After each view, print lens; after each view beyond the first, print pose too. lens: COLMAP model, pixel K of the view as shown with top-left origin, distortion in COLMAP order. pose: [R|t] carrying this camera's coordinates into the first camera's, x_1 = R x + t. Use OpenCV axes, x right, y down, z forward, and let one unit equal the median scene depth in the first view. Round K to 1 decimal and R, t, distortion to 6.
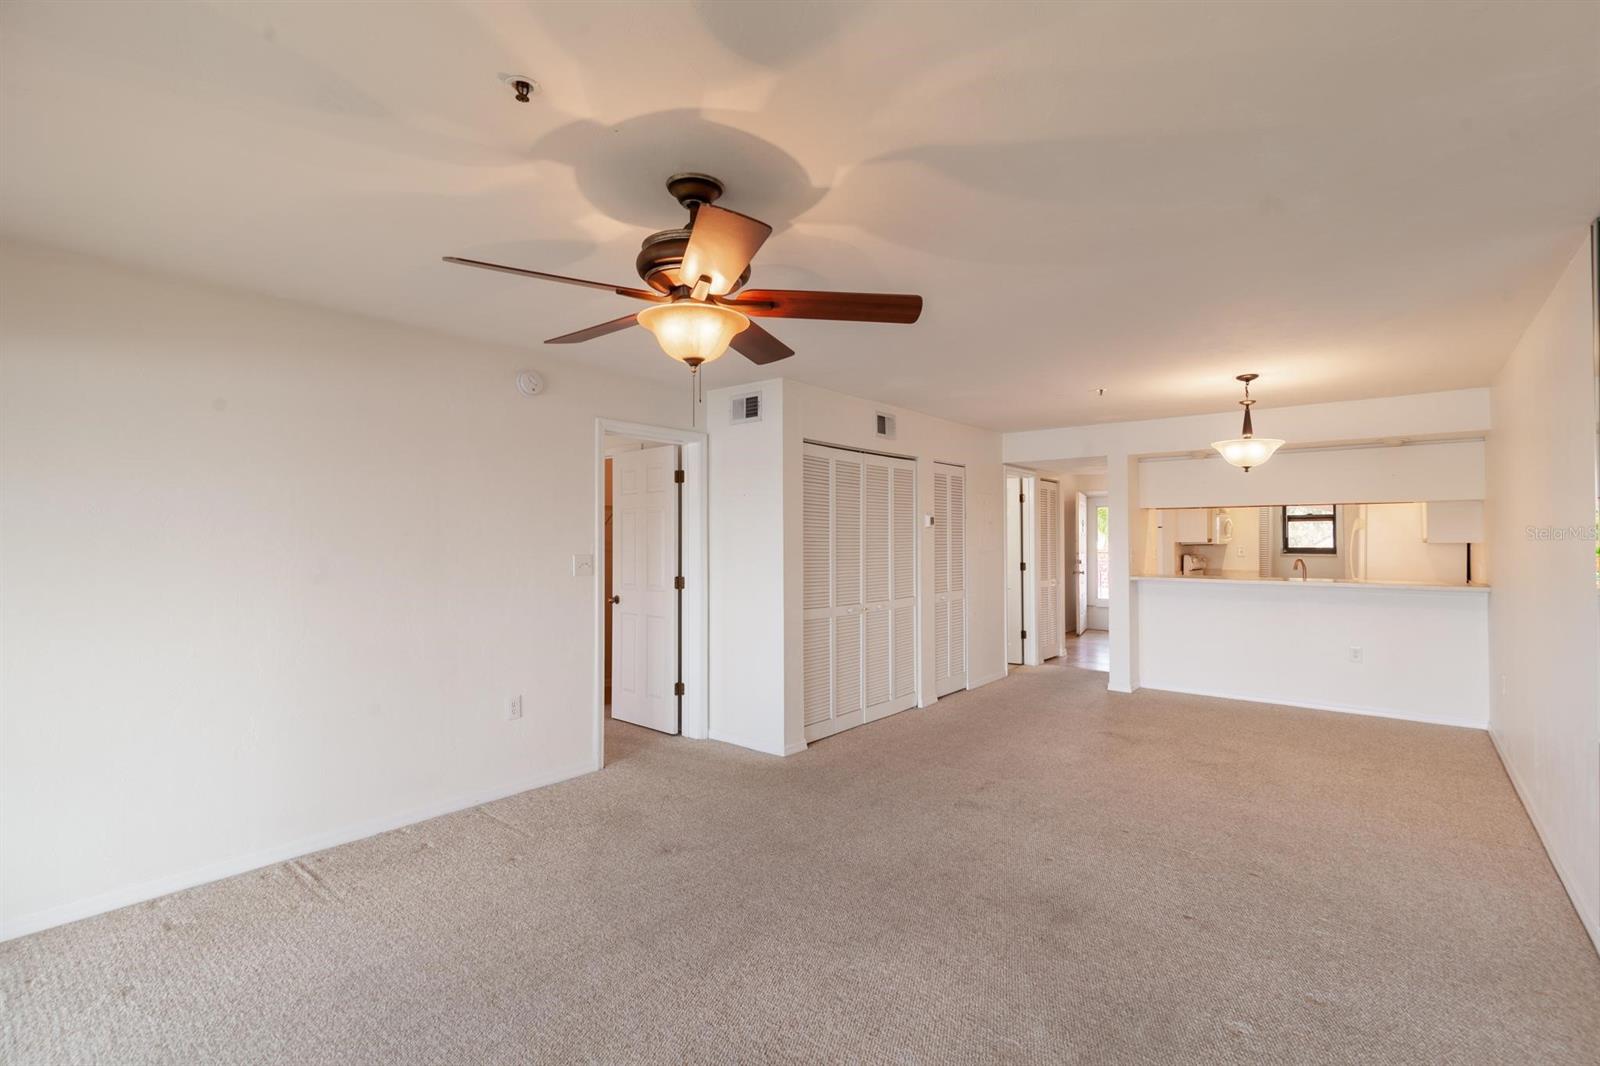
lens RADIAL K [[724.6, 0, 794.1], [0, 724.6, 546.1], [0, 0, 1]] dist [0.000673, -0.000041]
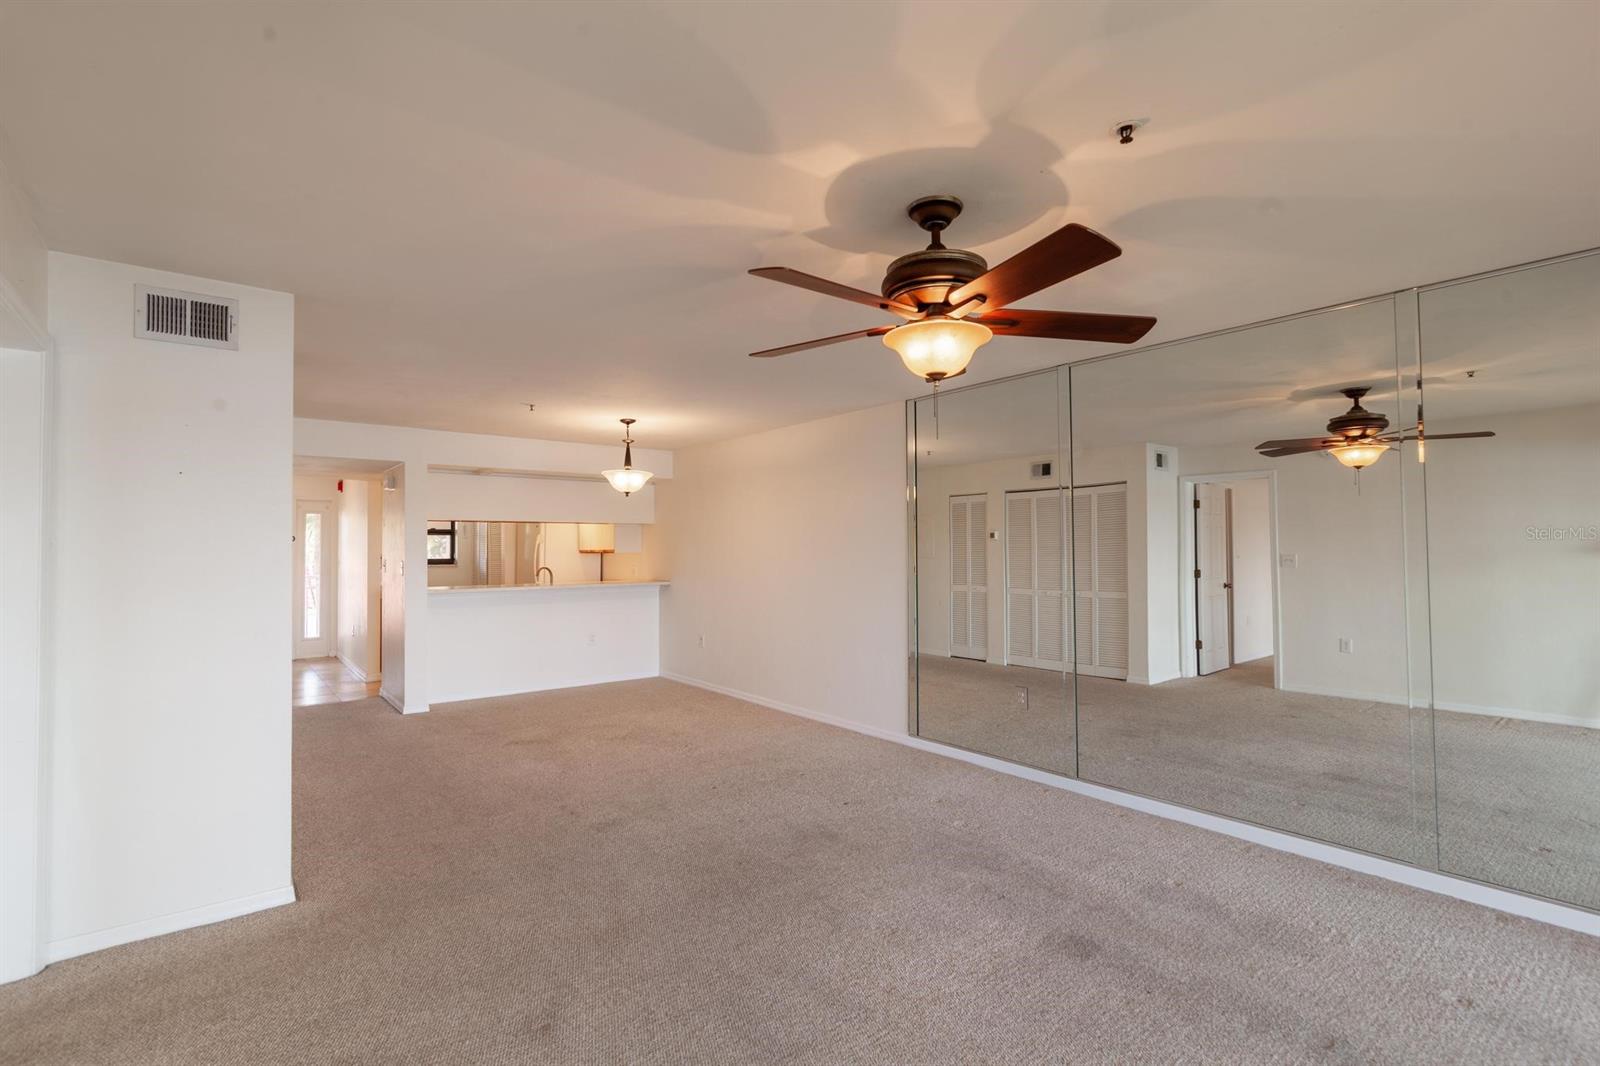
lens RADIAL K [[733.6, 0, 800.0], [0, 733.6, 533.0], [0, 0, 1]] dist [0.004850, 0.000319]
pose [[0.209740, 0.020722, 0.977538, -0.550433], [0.015049, 0.999589, -0.024419, -0.003442], [-0.977641, 0.019832, 0.209342, 0.441215]]
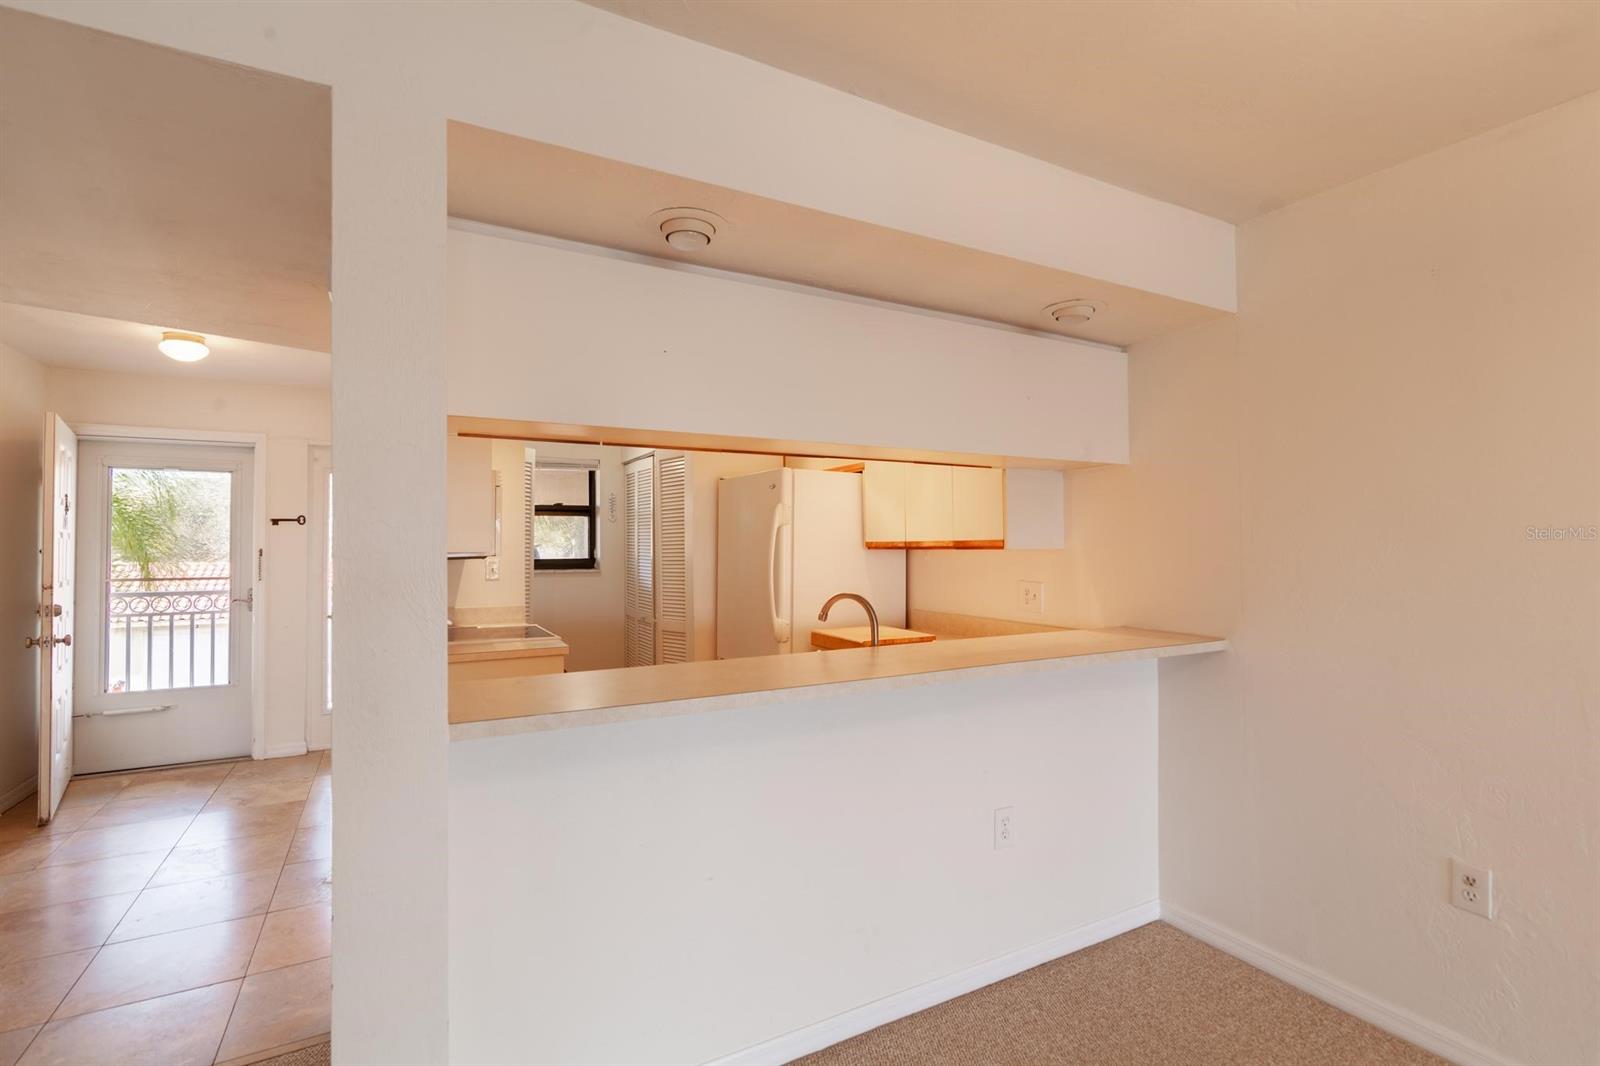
lens RADIAL K [[720.1, 0, 800.0], [0, 720.1, 533.0], [0, 0, 1]] dist [0.000421, -0.000027]
pose [[0.380361, 0.018722, 0.924648, 0.465864], [0.010277, 0.999648, -0.024468, -0.005364], [-0.924781, 0.018809, 0.380035, 1.188189]]
